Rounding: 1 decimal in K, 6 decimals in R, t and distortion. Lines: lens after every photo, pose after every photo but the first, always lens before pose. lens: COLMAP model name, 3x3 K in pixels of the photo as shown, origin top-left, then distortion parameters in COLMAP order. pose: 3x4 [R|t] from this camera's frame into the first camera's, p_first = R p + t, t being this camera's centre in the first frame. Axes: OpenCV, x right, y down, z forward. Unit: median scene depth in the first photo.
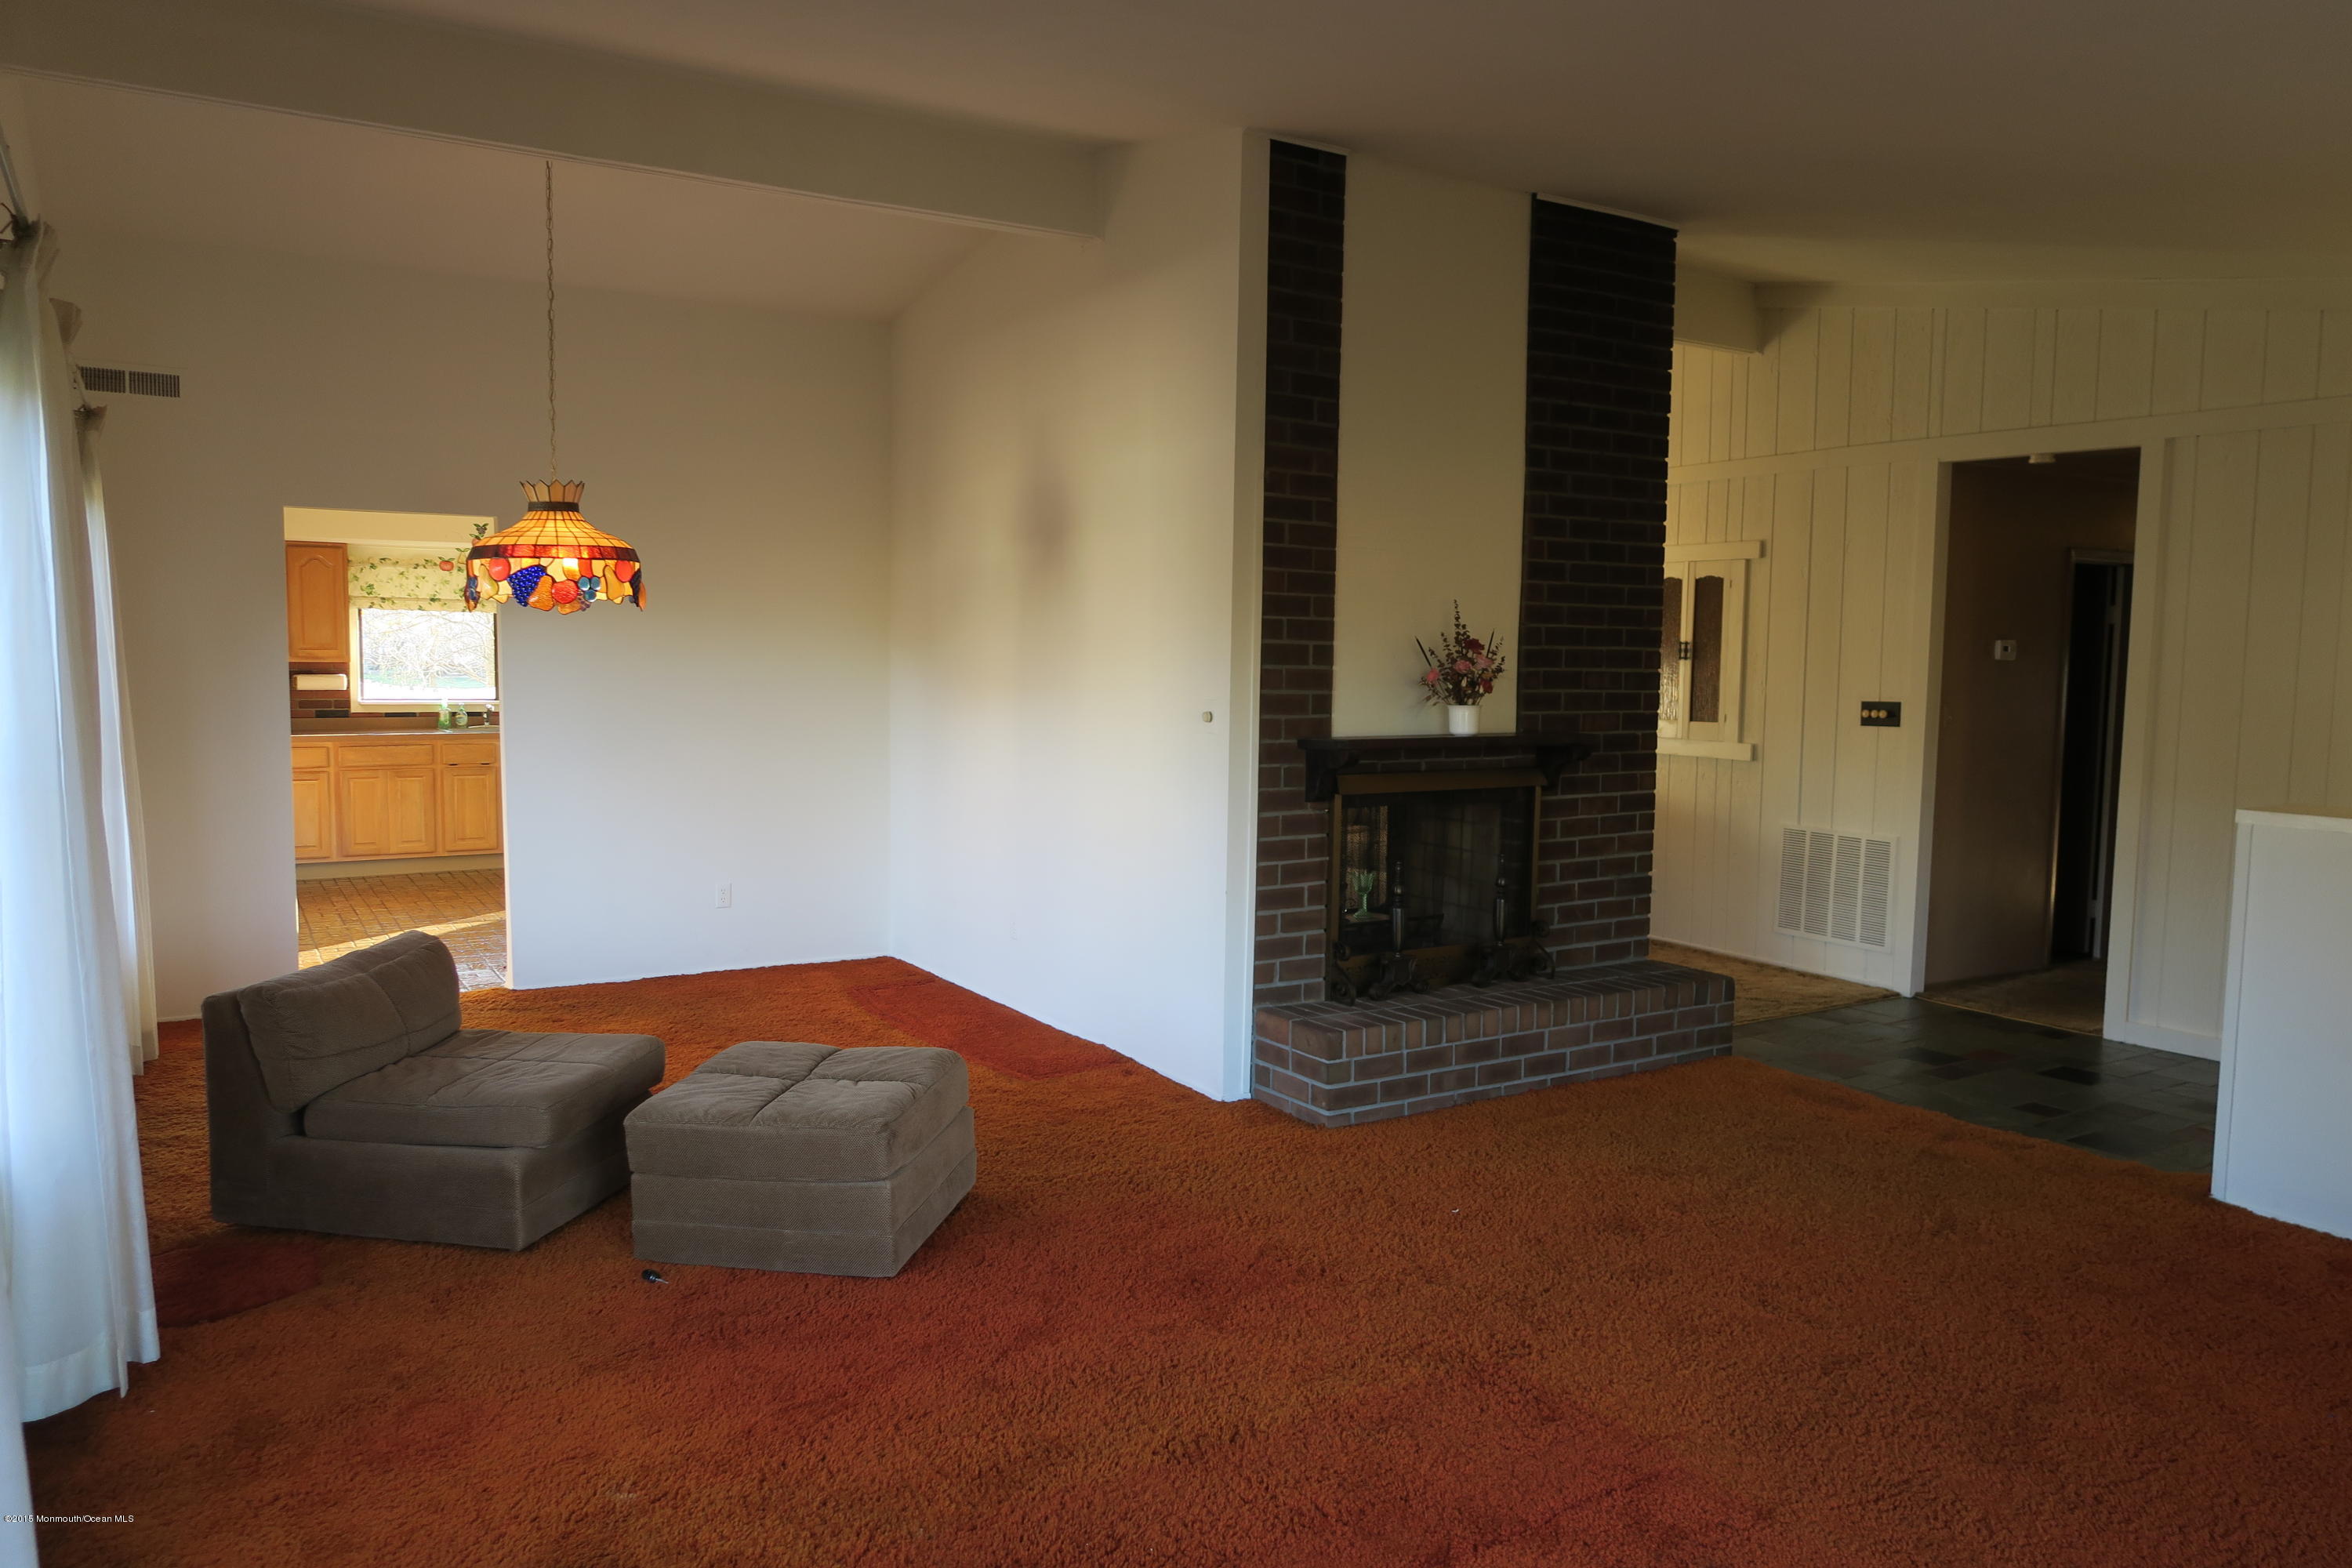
lens RADIAL K [[1621.0, 0, 1182.9], [0, 1621.0, 795.5], [0, 0, 1]] dist [-0.025889, 0.009207]
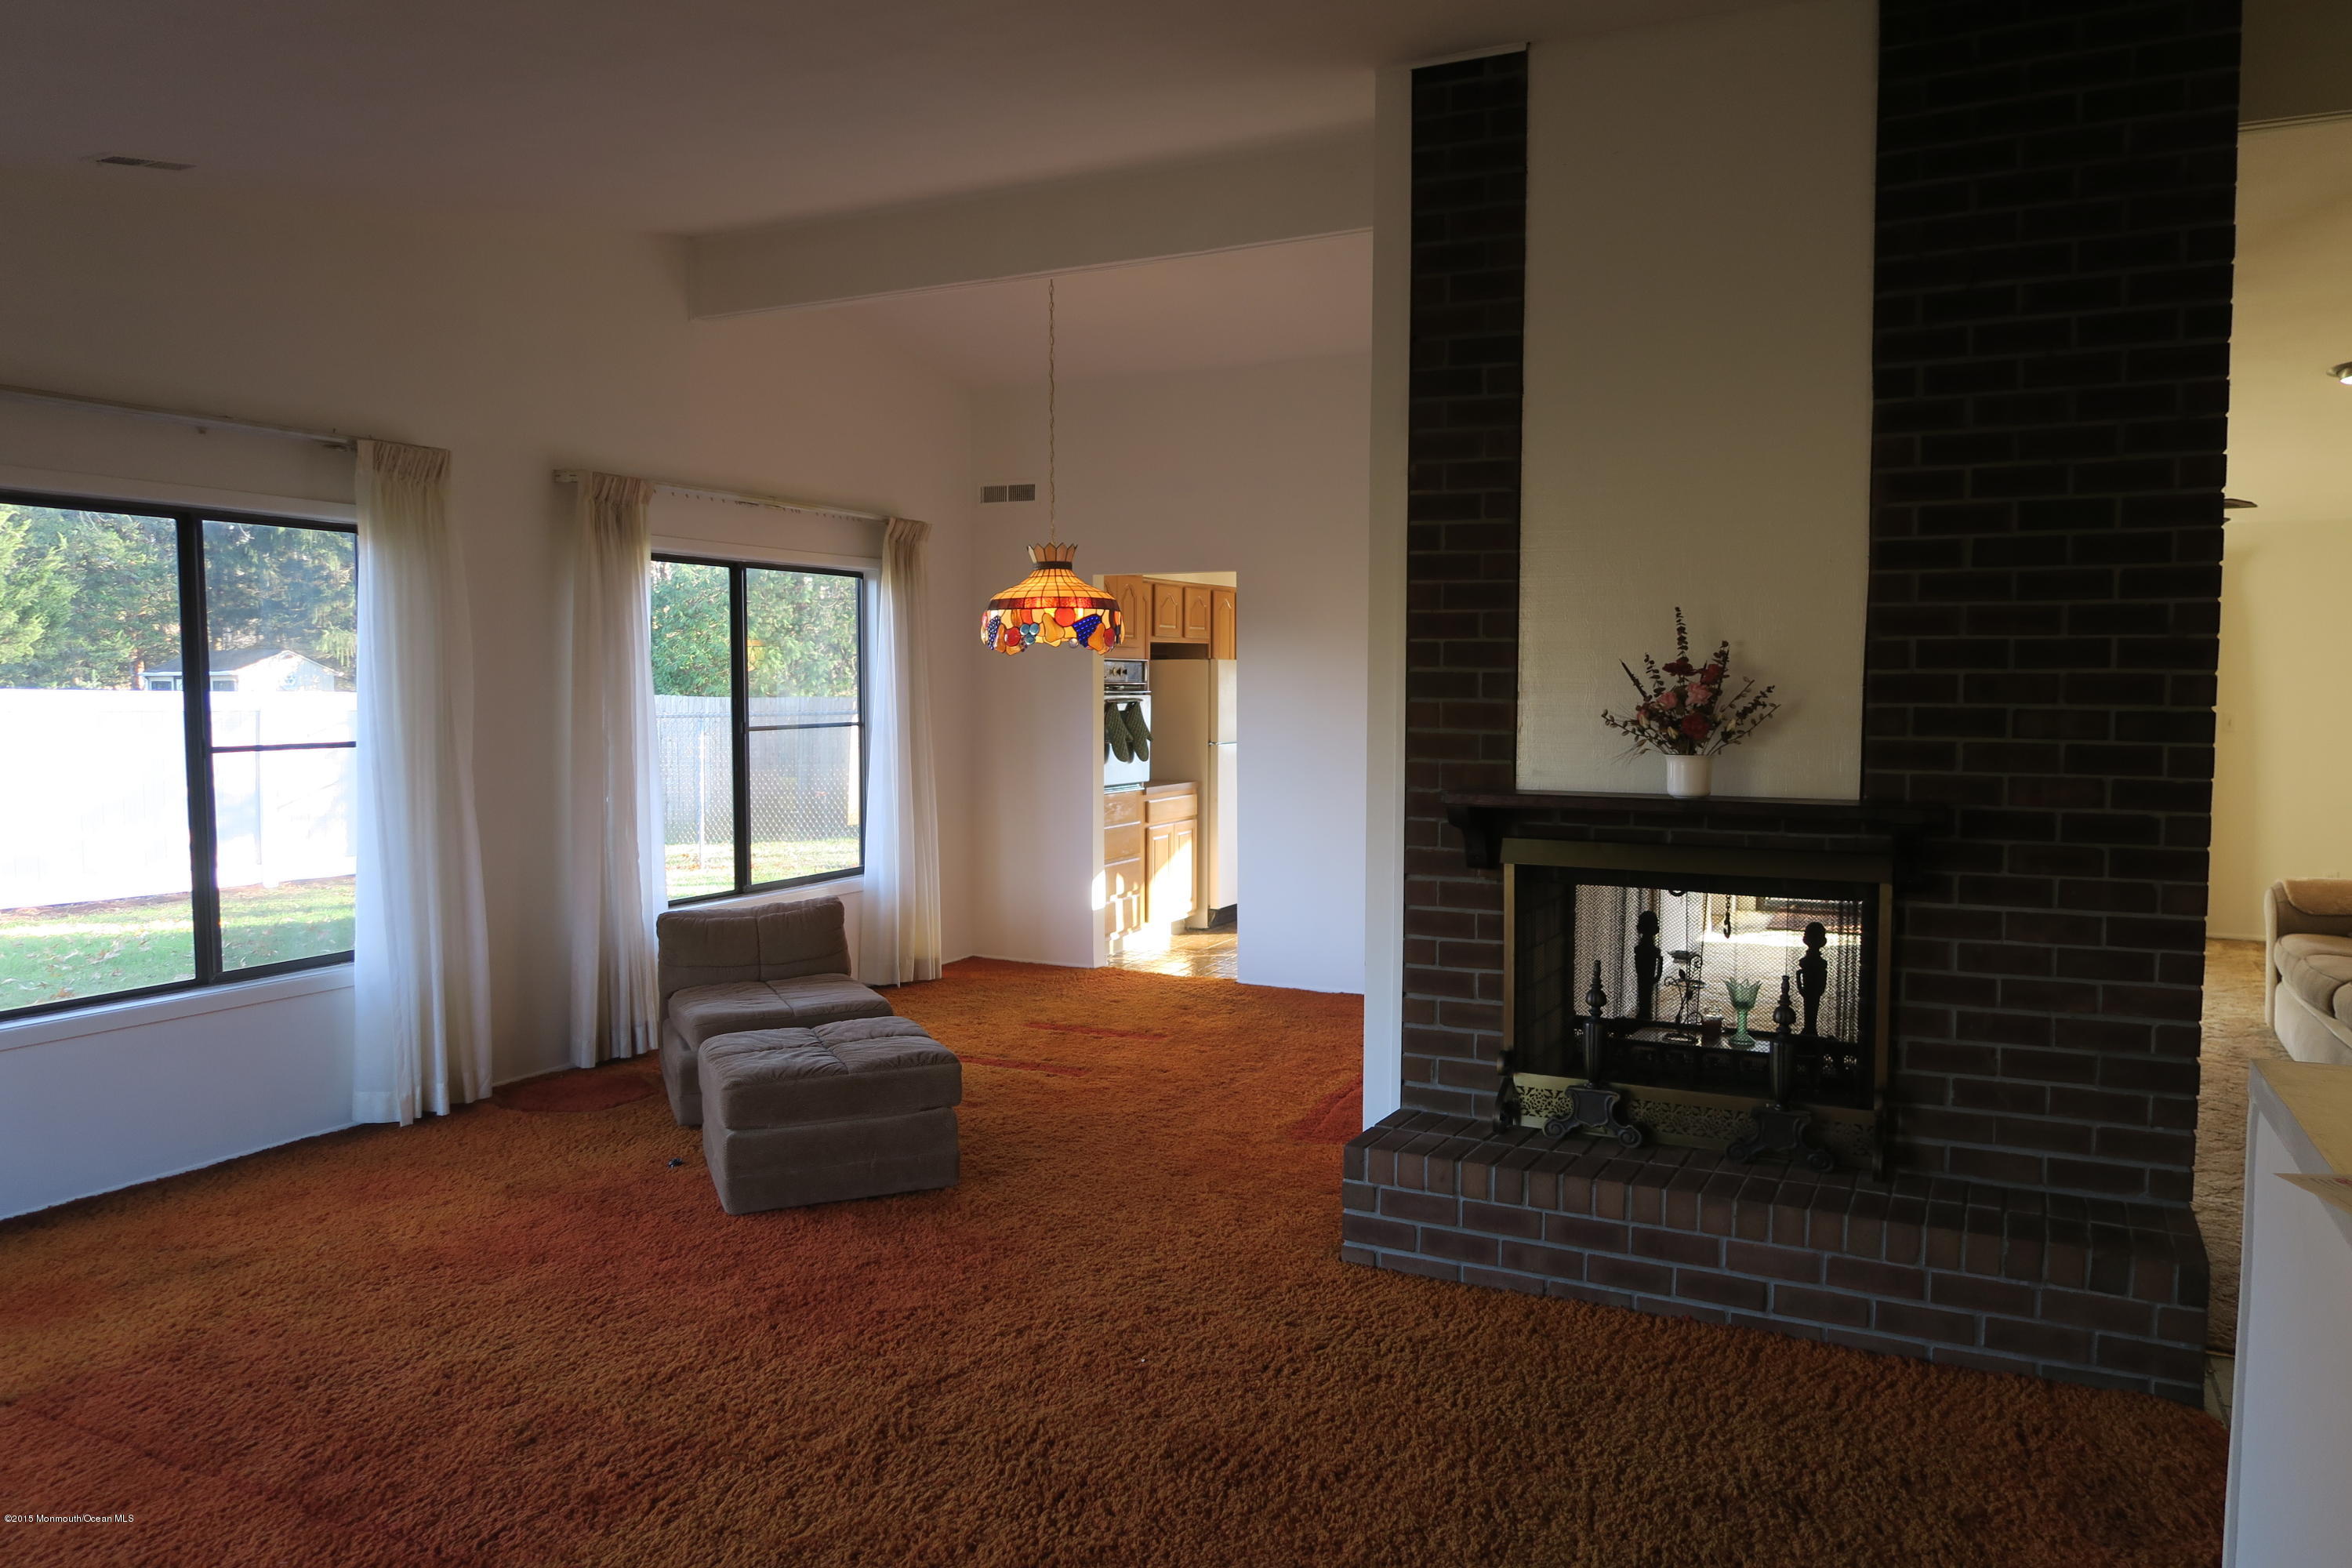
lens RADIAL K [[1621.0, 0, 1182.9], [0, 1621.0, 795.5], [0, 0, 1]] dist [-0.025889, 0.009207]
pose [[0.517757, 0.051046, -0.854003, 0.689370], [-0.071910, 0.997283, 0.016013, -0.034496], [0.852500, 0.053121, 0.520021, 0.459806]]
